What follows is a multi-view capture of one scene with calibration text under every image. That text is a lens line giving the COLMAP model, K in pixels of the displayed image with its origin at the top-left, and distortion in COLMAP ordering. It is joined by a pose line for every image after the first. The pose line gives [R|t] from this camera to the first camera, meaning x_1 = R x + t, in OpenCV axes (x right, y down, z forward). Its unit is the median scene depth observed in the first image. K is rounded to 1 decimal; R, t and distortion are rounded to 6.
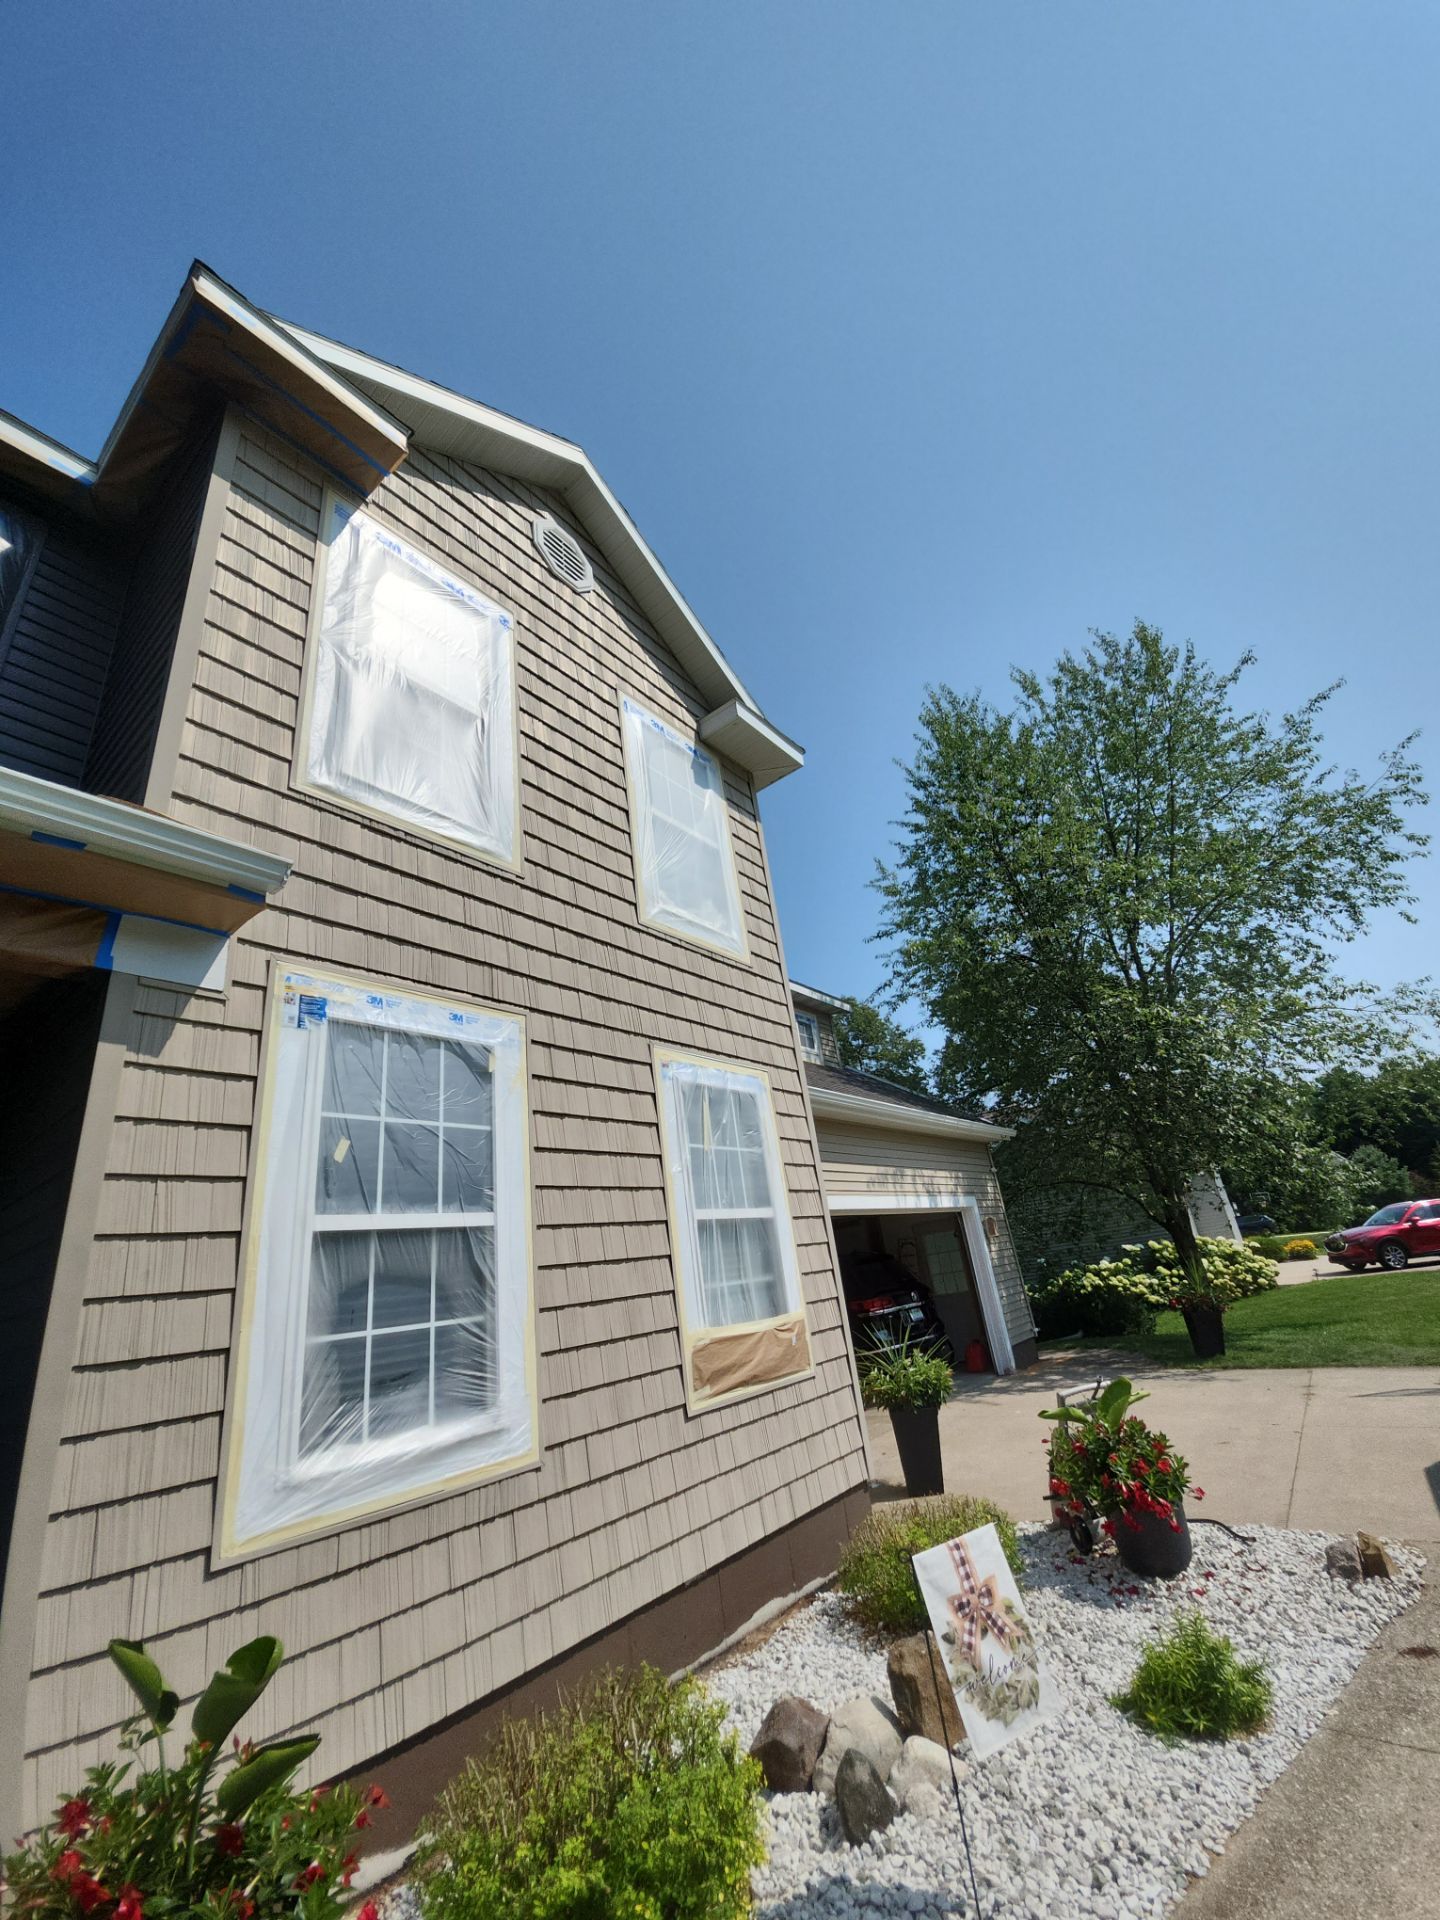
lens RADIAL K [[768.0, 0, 720.0], [0, 768.0, 960.0], [0, 0, 1]] dist [-0.011777, -0.000327]
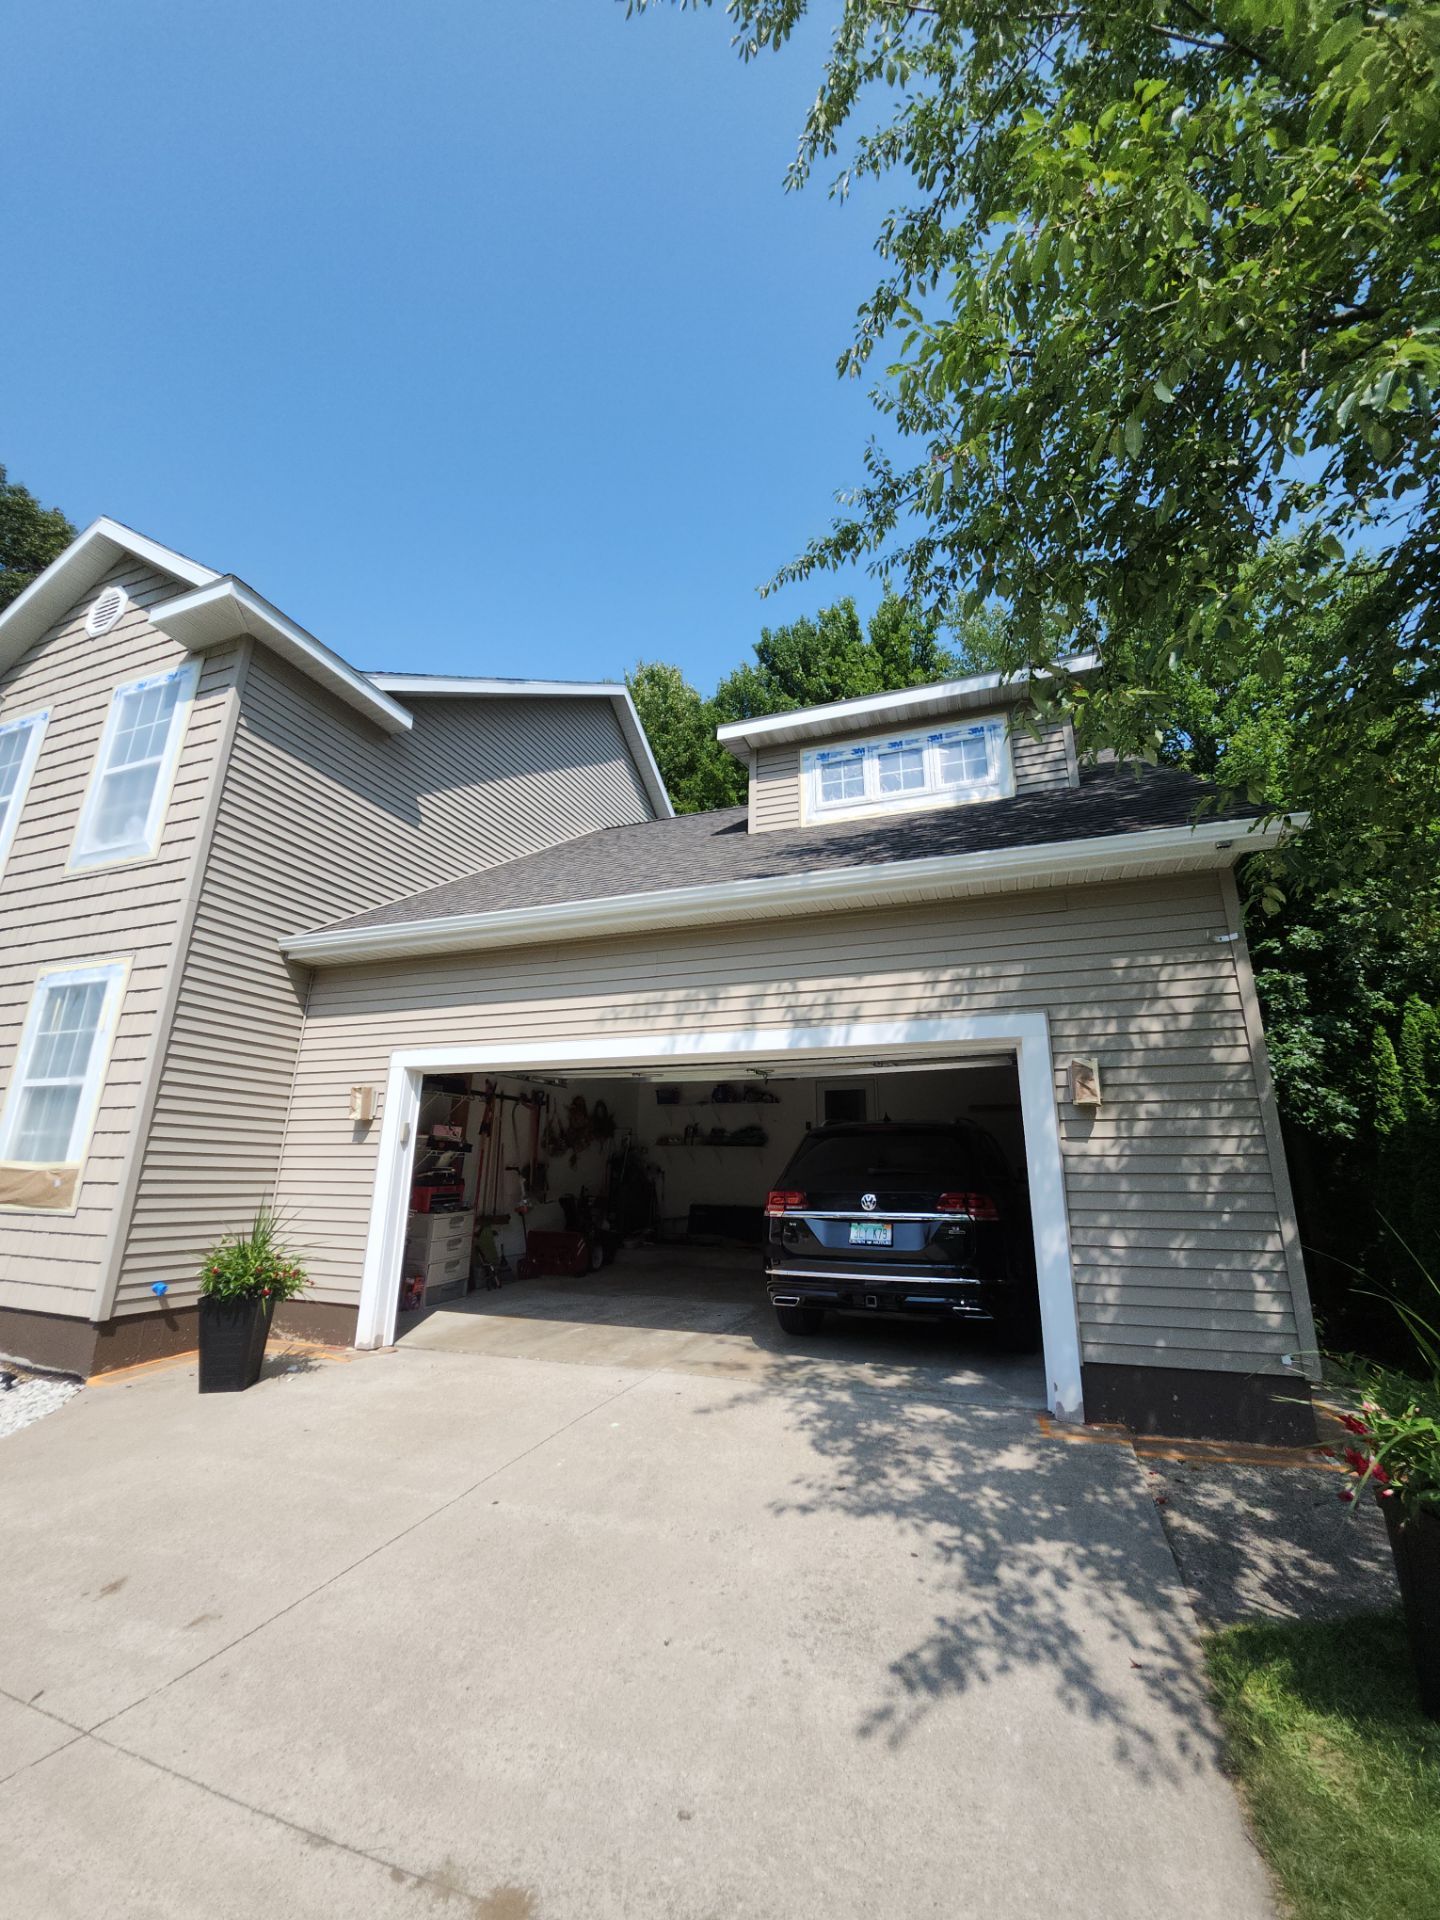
lens RADIAL K [[768.0, 0, 720.0], [0, 768.0, 960.0], [0, 0, 1]] dist [-0.011777, -0.000327]
pose [[0.300889, -0.142266, -0.942988, 0.754197], [0.325981, 0.944592, -0.038494, 0.263221], [0.896216, -0.295813, 0.330593, 0.779835]]
